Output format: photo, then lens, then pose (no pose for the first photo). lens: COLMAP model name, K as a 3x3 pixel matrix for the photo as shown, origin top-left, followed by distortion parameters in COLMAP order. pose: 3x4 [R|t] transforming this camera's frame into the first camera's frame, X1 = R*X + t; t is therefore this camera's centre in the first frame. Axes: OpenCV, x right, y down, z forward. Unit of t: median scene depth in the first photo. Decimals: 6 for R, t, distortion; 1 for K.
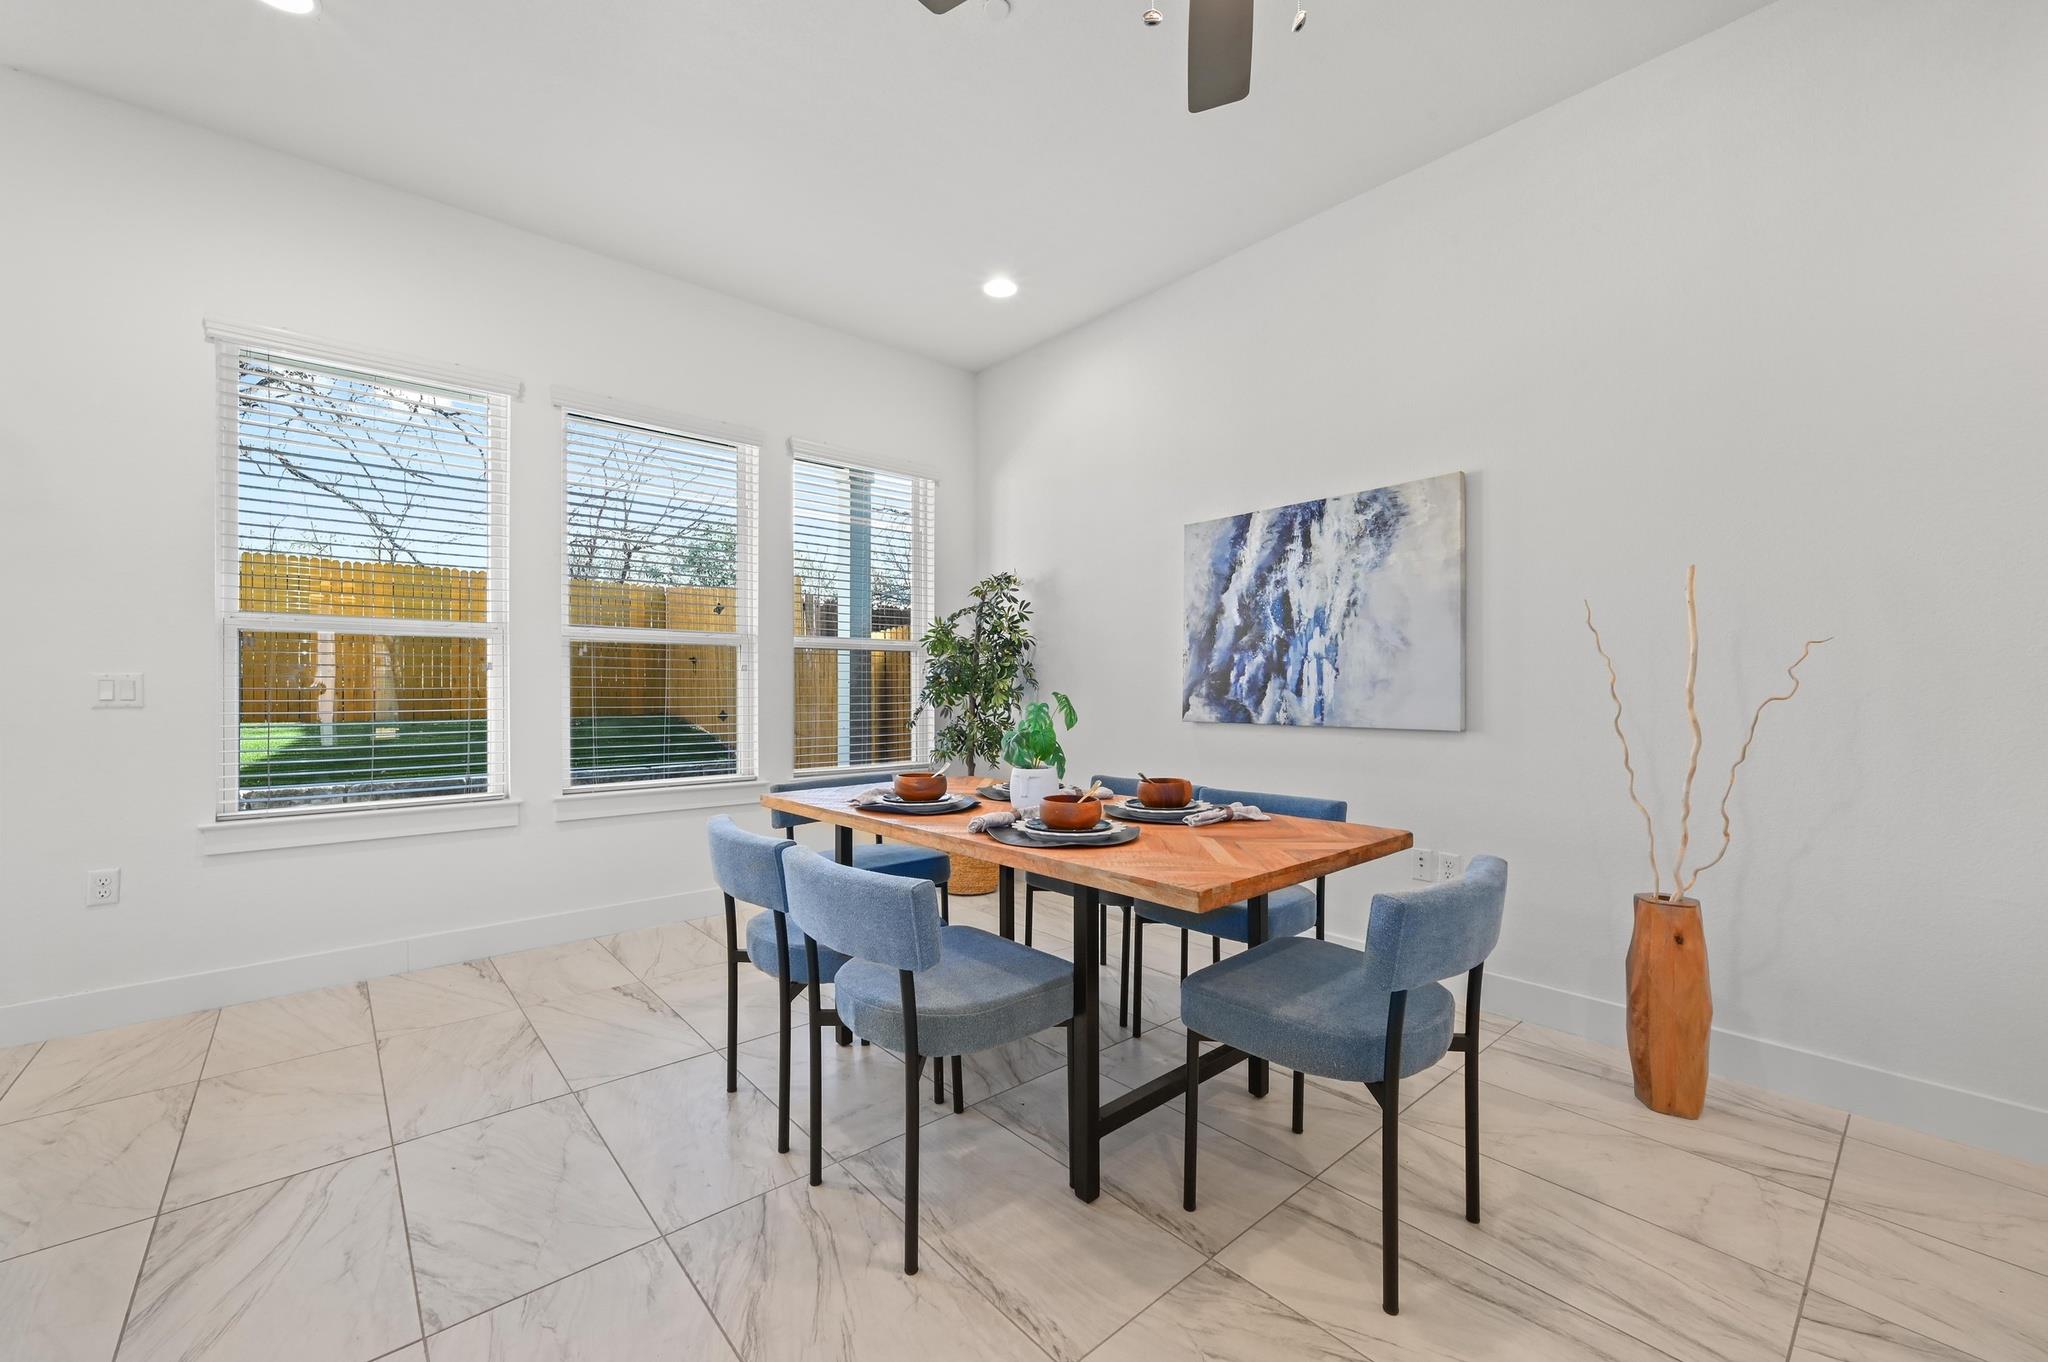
lens RADIAL K [[808.1, 0, 1028.8], [0, 808.1, 693.0], [0, 0, 1]] dist [0.002017, 0.000535]
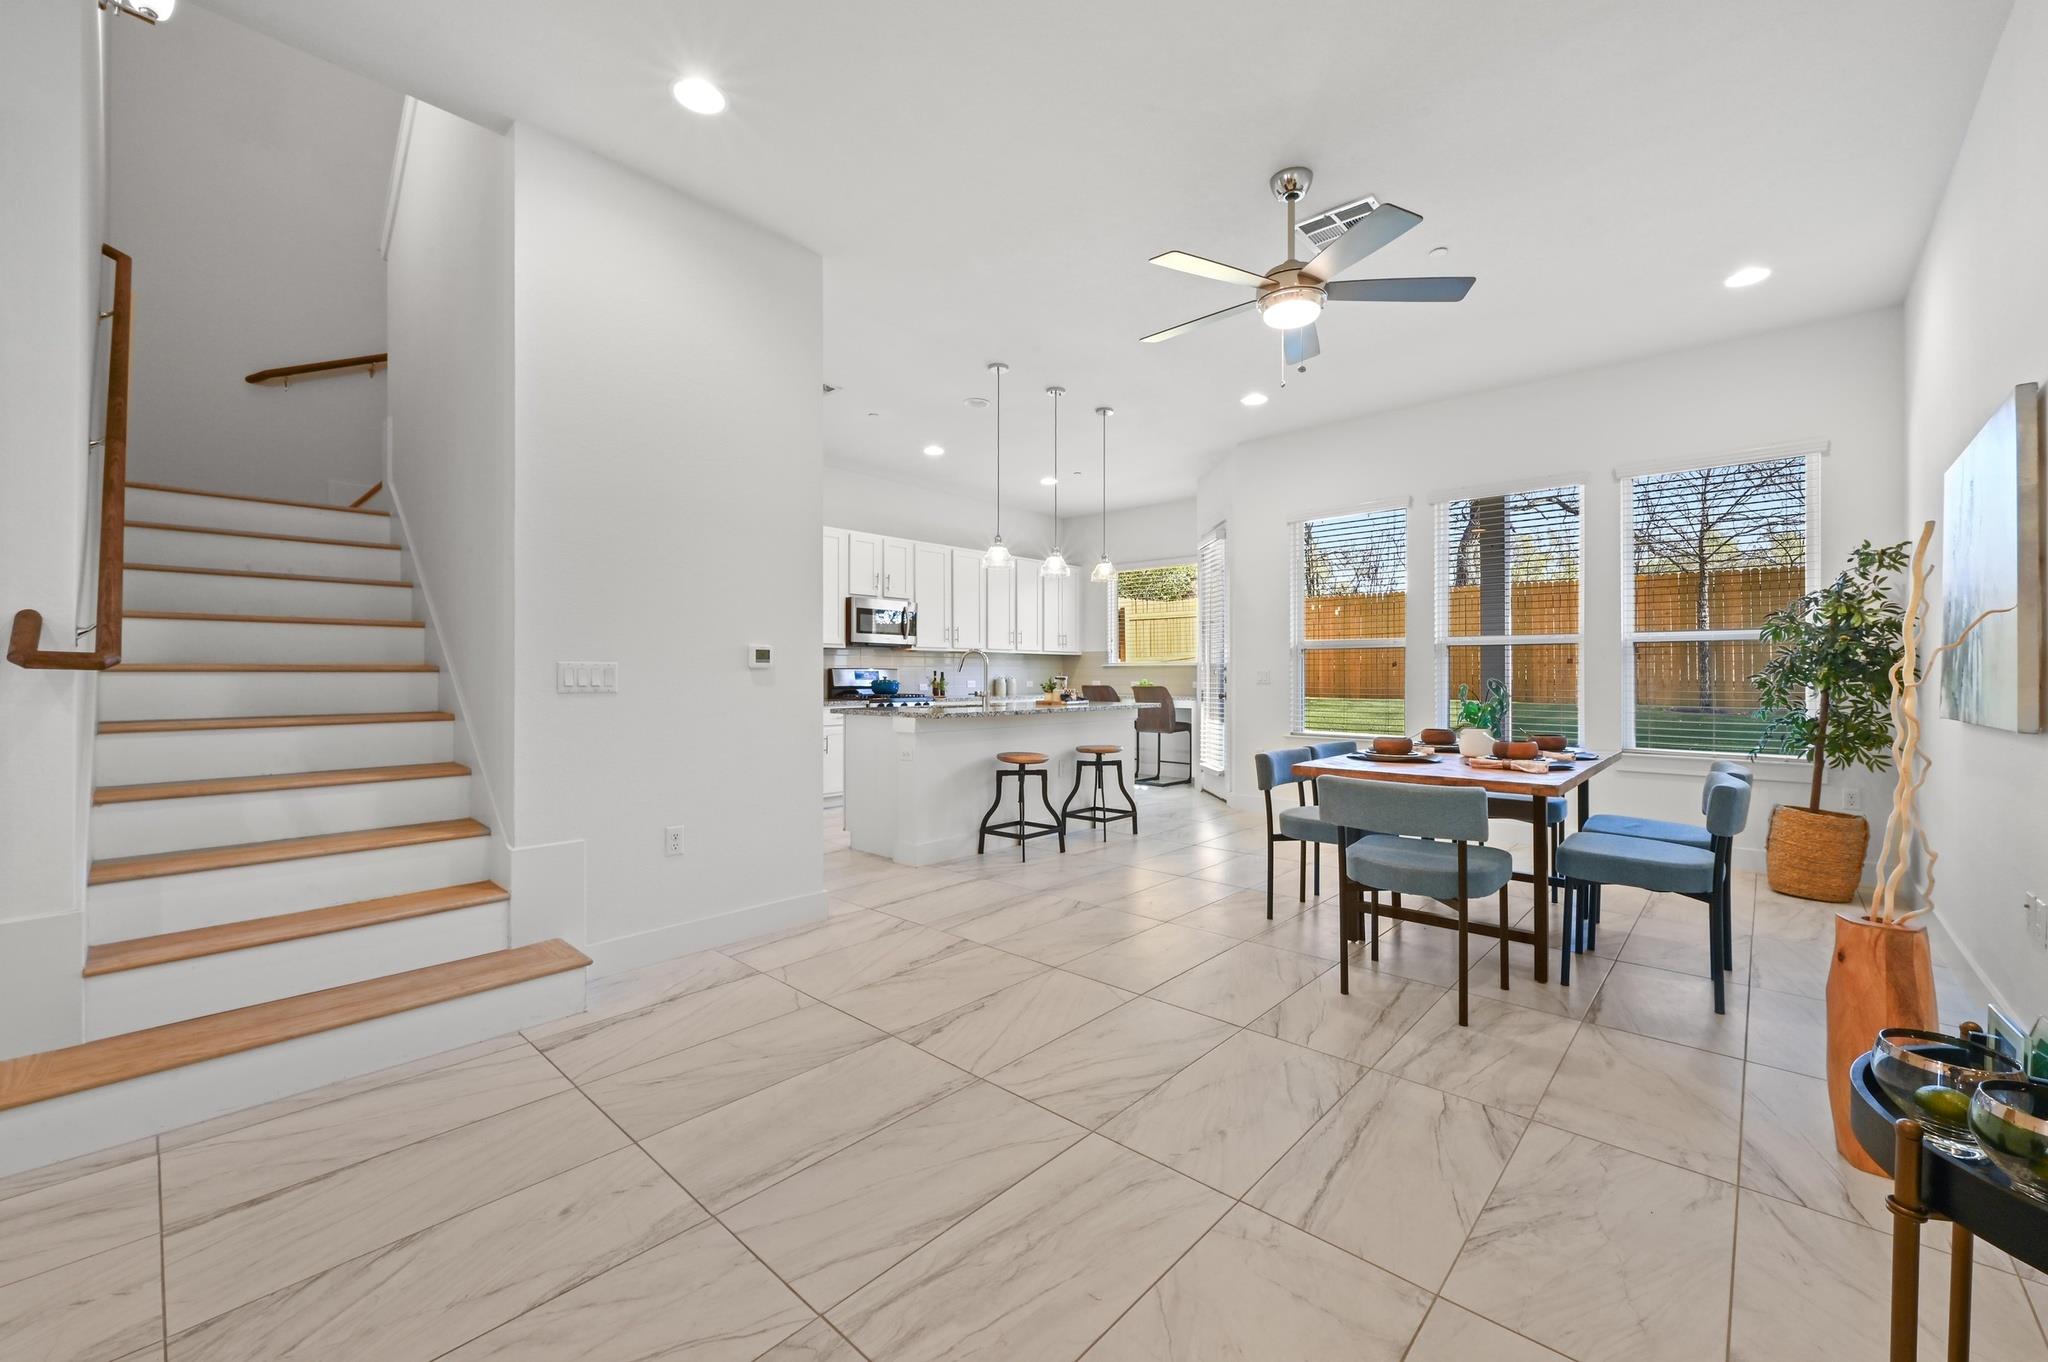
lens RADIAL K [[808.1, 0, 1025.7], [0, 808.1, 666.9], [0, 0, 1]] dist [0.002017, 0.000535]
pose [[0.115890, -0.005228, -0.993248, 1.412314], [-0.003001, 0.999980, -0.005613, -0.018164], [0.993258, 0.003631, 0.115872, -0.010517]]
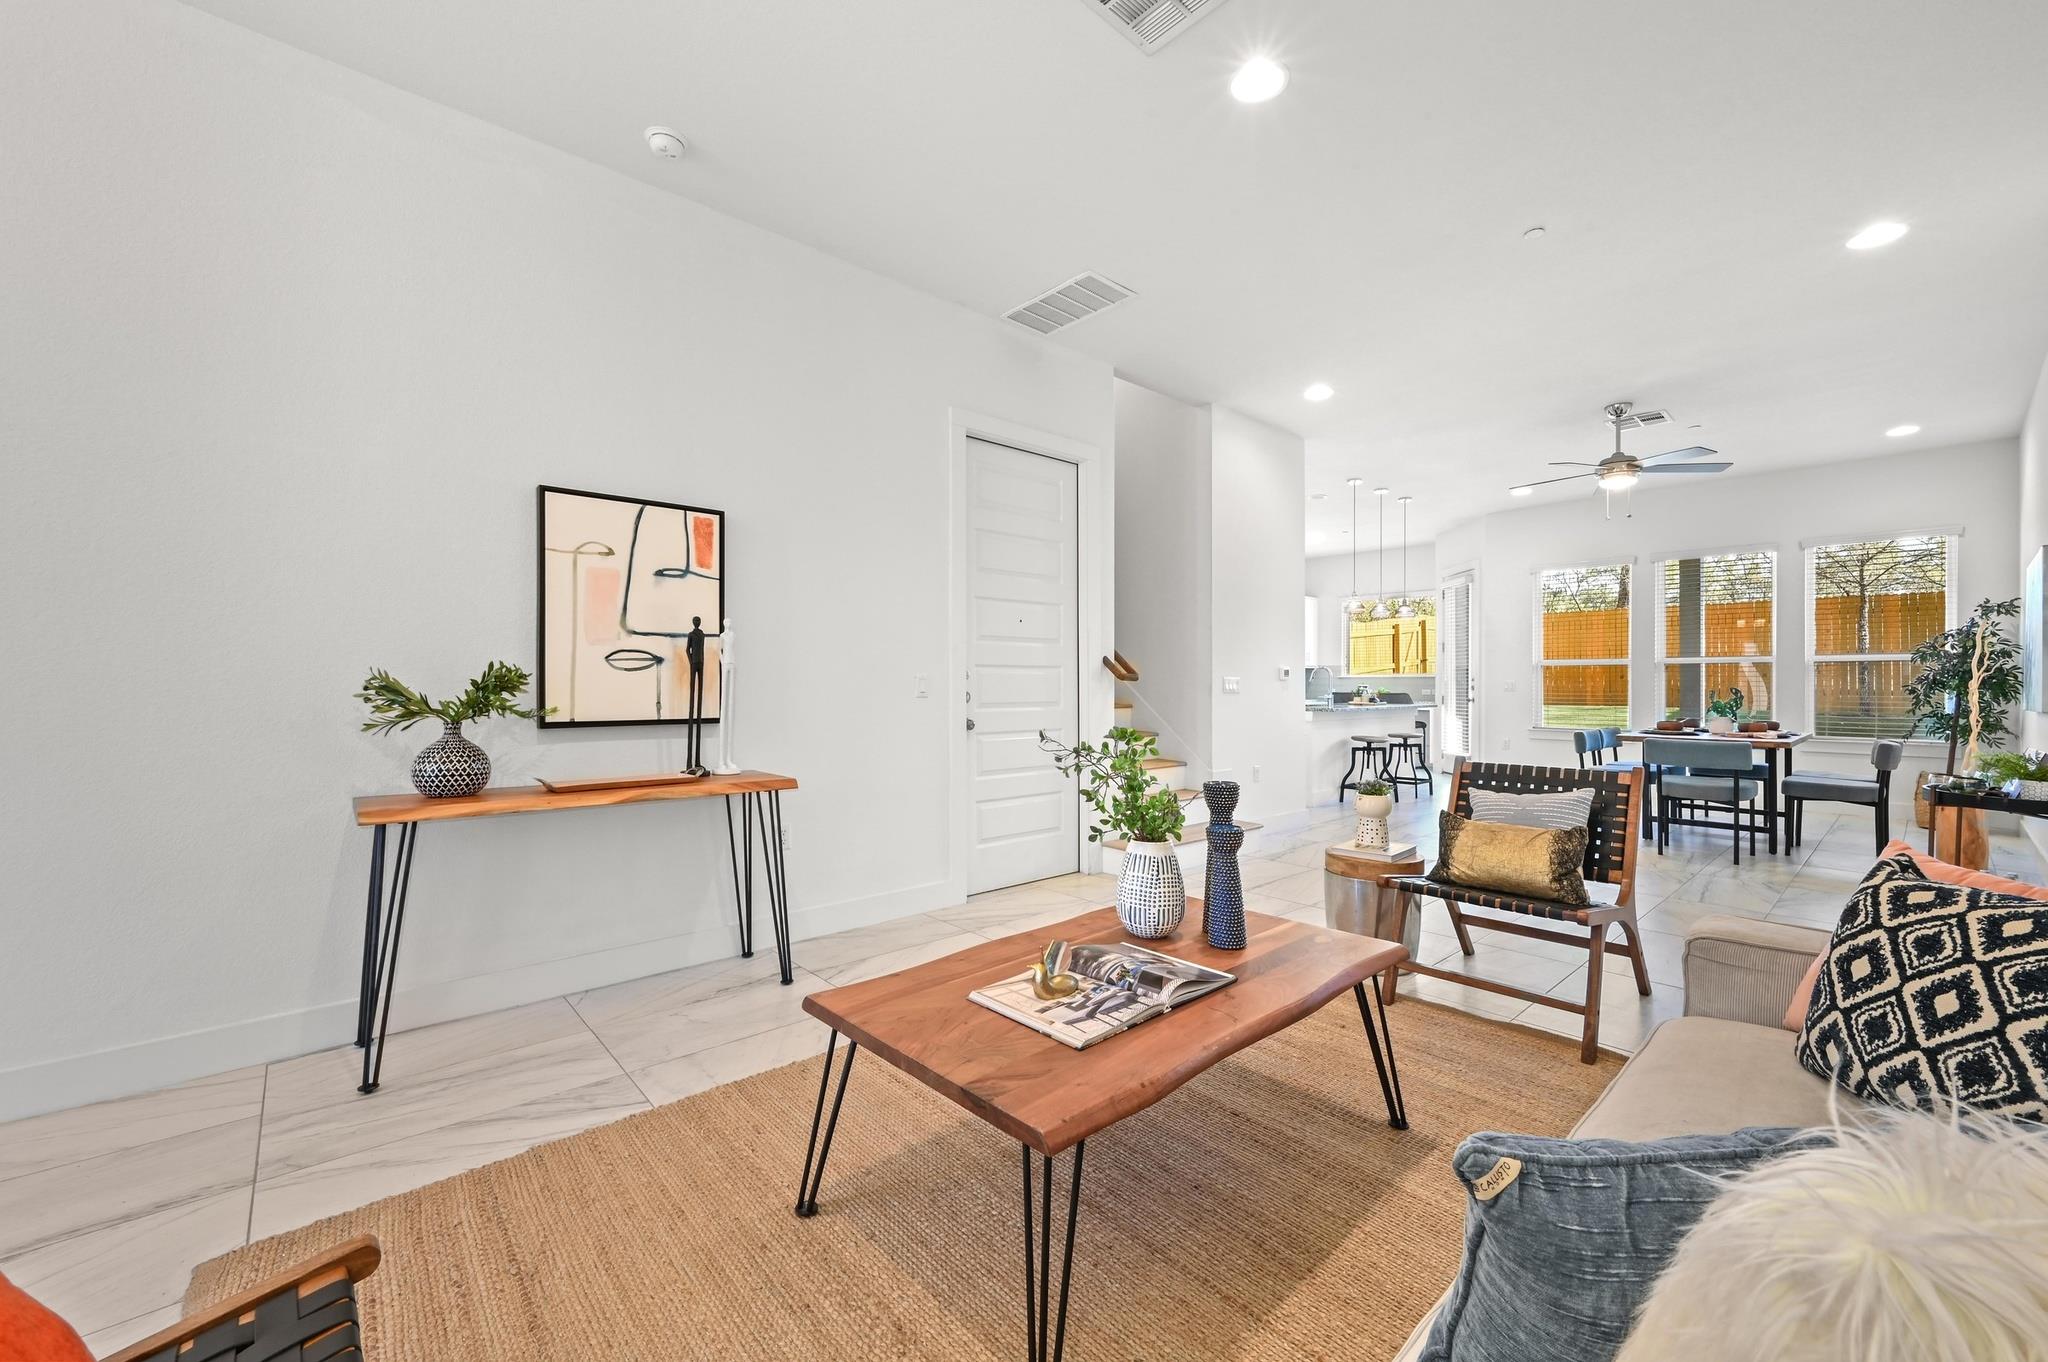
lens RADIAL K [[808.1, 0, 1026.0], [0, 808.1, 680.5], [0, 0, 1]] dist [0.002017, 0.000535]
pose [[0.015746, -0.000442, -0.999876, 2.482680], [-0.004302, 0.999991, -0.000510, -0.016220], [0.999867, 0.004310, 0.015744, -1.187392]]
